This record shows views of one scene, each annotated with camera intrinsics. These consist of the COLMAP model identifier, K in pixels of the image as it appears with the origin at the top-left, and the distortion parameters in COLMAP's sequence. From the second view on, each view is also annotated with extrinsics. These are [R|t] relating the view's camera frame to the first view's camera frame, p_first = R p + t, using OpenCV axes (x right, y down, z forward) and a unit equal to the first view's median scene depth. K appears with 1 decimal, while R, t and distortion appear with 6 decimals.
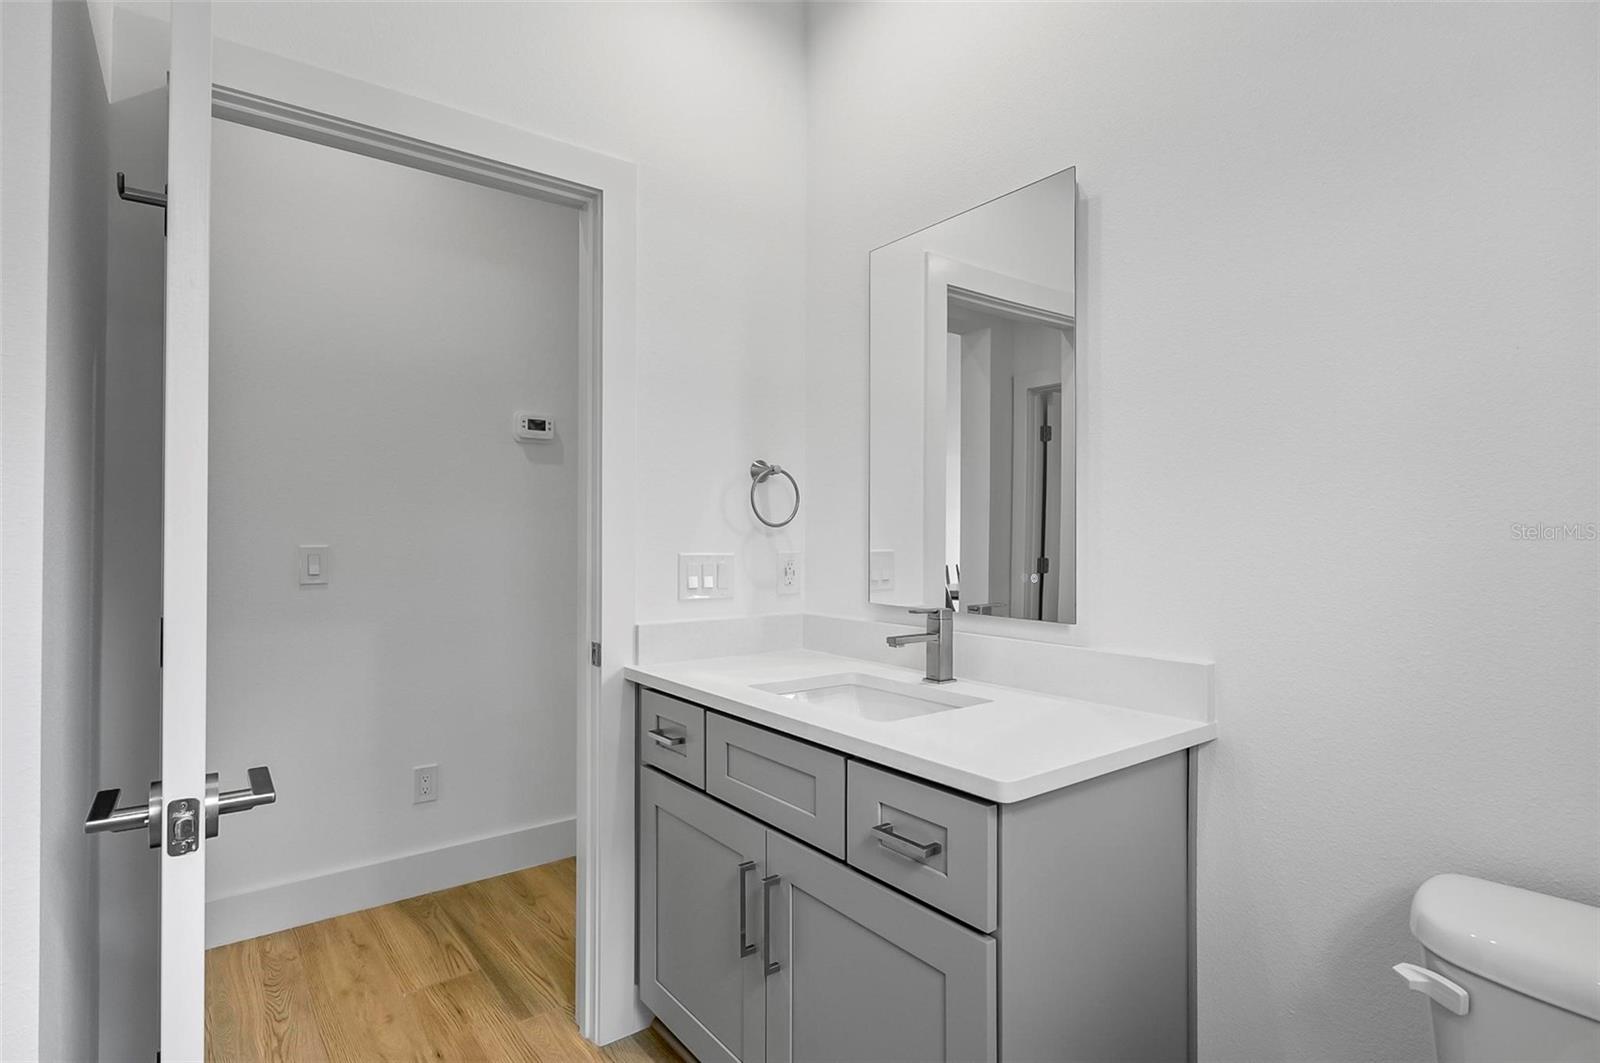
lens RADIAL K [[799.6, 0, 800.0], [0, 799.6, 531.5], [0, 0, 1]] dist [-0.000813, -0.000013]
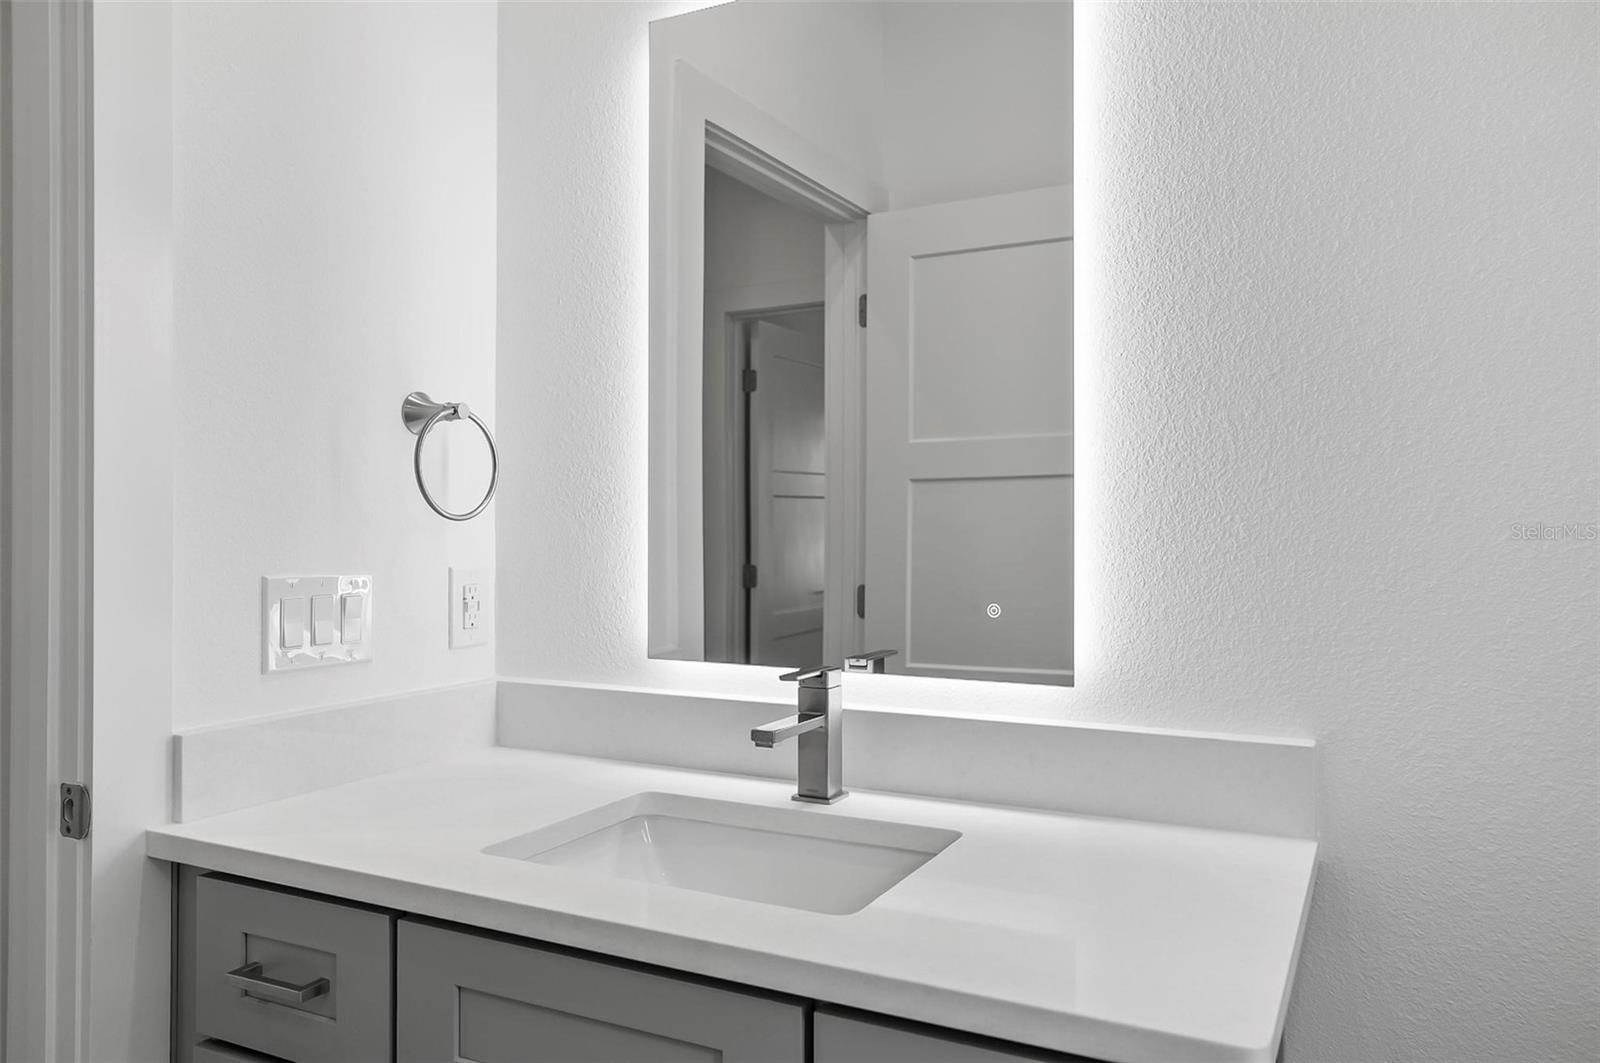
lens RADIAL K [[1132.4, 0, 800.0], [0, 1132.4, 531.5], [0, 0, 1]] dist [0.007154, 0.001731]
pose [[0.902092, -0.000378, 0.431544, -0.165051], [-0.003436, 0.999962, 0.008056, -0.005240], [-0.431531, -0.008750, 0.902056, 0.270078]]
